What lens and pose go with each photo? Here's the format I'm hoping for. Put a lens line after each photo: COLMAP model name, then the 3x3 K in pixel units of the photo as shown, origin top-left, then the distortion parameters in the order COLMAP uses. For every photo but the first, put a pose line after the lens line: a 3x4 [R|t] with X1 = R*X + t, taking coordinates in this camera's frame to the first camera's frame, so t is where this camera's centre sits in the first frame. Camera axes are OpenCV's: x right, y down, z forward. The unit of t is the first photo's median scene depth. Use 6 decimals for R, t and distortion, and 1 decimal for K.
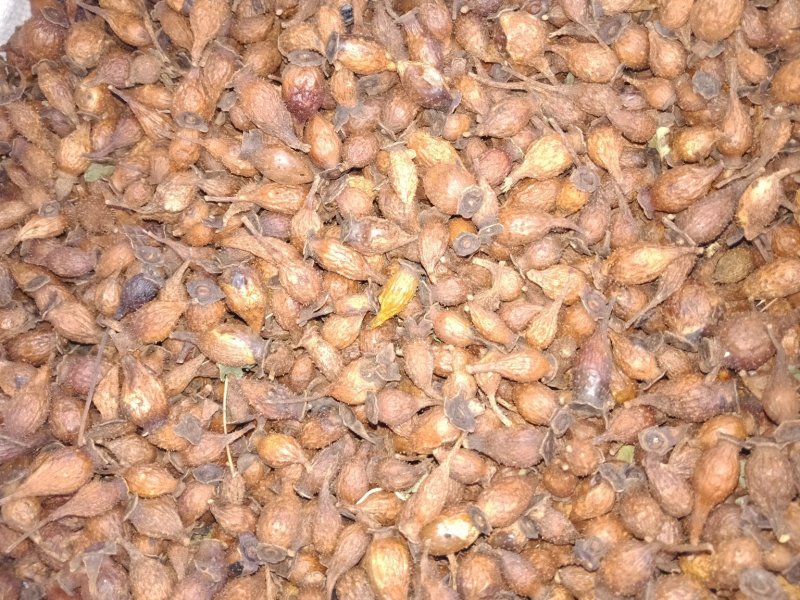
lens RADIAL K [[696.6, 0, 400.0], [0, 696.6, 300.0], [0, 0, 1]] dist [0.007590, -0.121893]
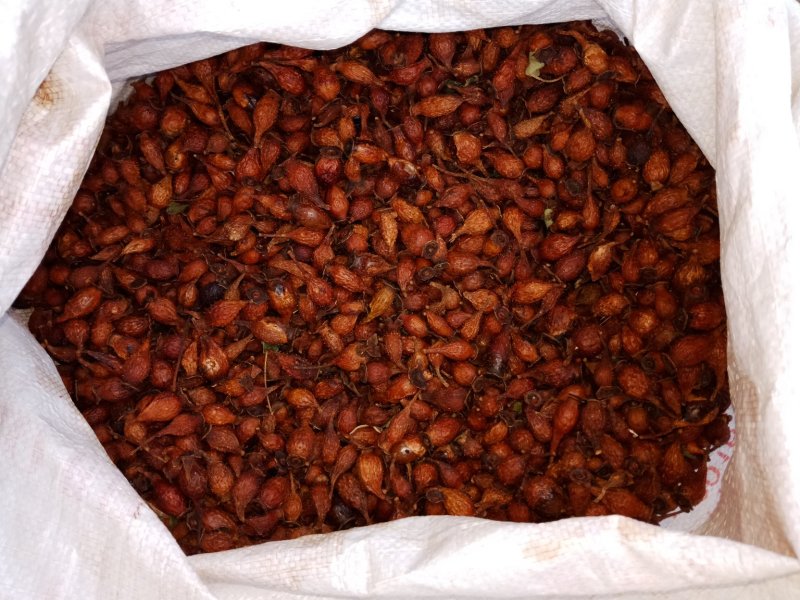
lens RADIAL K [[696.6, 0, 400.0], [0, 696.6, 300.0], [0, 0, 1]] dist [0.007590, -0.121893]
pose [[0.996680, 0.044342, 0.068280, -0.071205], [-0.045044, 0.998946, 0.008772, -0.030891], [-0.067819, -0.011818, 0.997628, -0.593095]]
